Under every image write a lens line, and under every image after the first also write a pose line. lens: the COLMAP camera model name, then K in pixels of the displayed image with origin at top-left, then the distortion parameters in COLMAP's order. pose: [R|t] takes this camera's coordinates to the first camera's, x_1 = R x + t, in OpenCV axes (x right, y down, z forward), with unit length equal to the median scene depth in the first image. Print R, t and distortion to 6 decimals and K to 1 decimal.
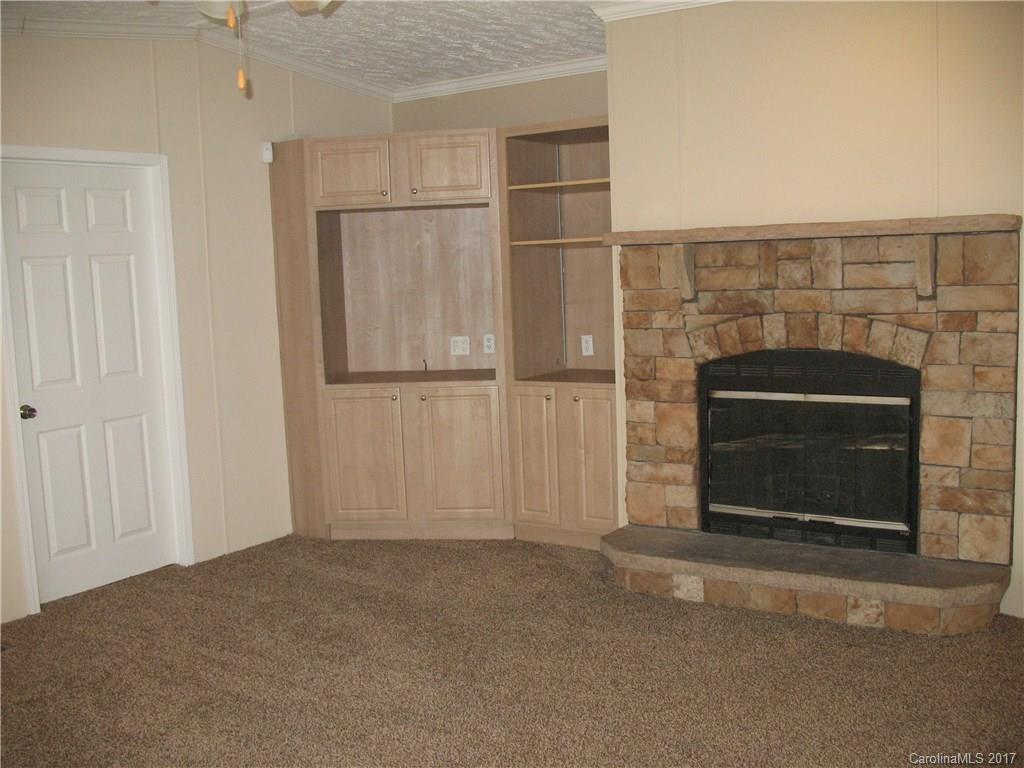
lens RADIAL K [[1055.9, 0, 512.0], [0, 1055.9, 384.0], [0, 0, 1]] dist [-0.189041, 0.209429]
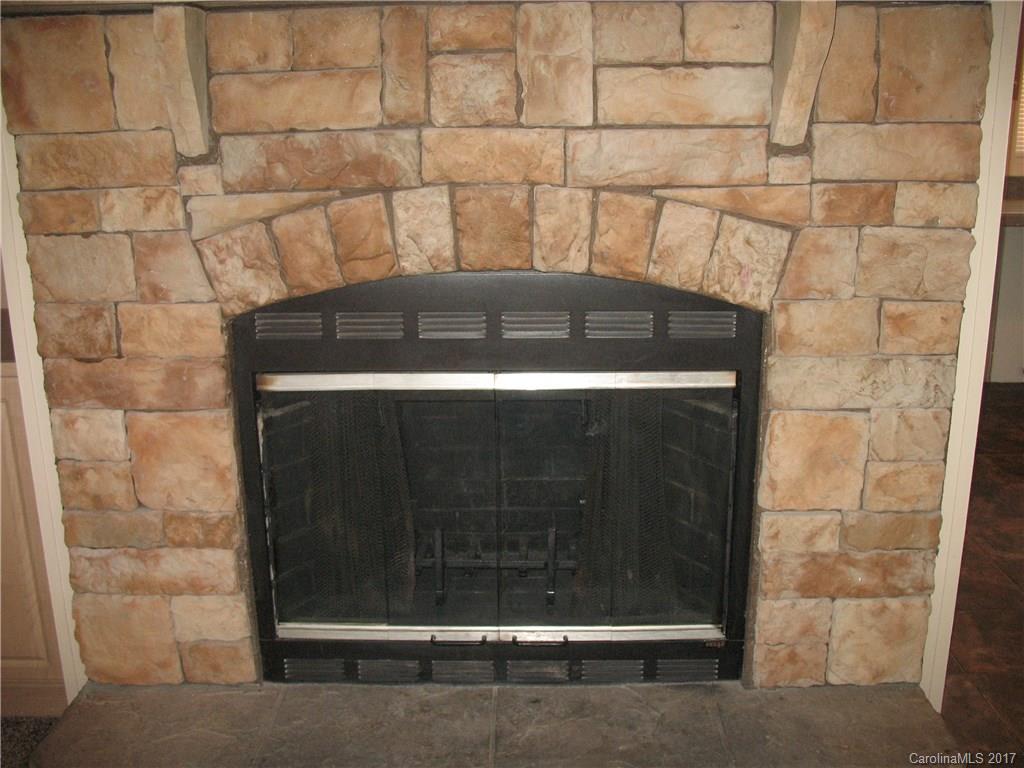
lens RADIAL K [[1055.9, 0, 512.0], [0, 1055.9, 384.0], [0, 0, 1]] dist [-0.189041, 0.209429]
pose [[0.835895, -0.122348, 0.535080, 0.052321], [0.041987, 0.986238, 0.159914, -0.056442], [-0.547282, -0.111204, 0.829528, 0.638241]]
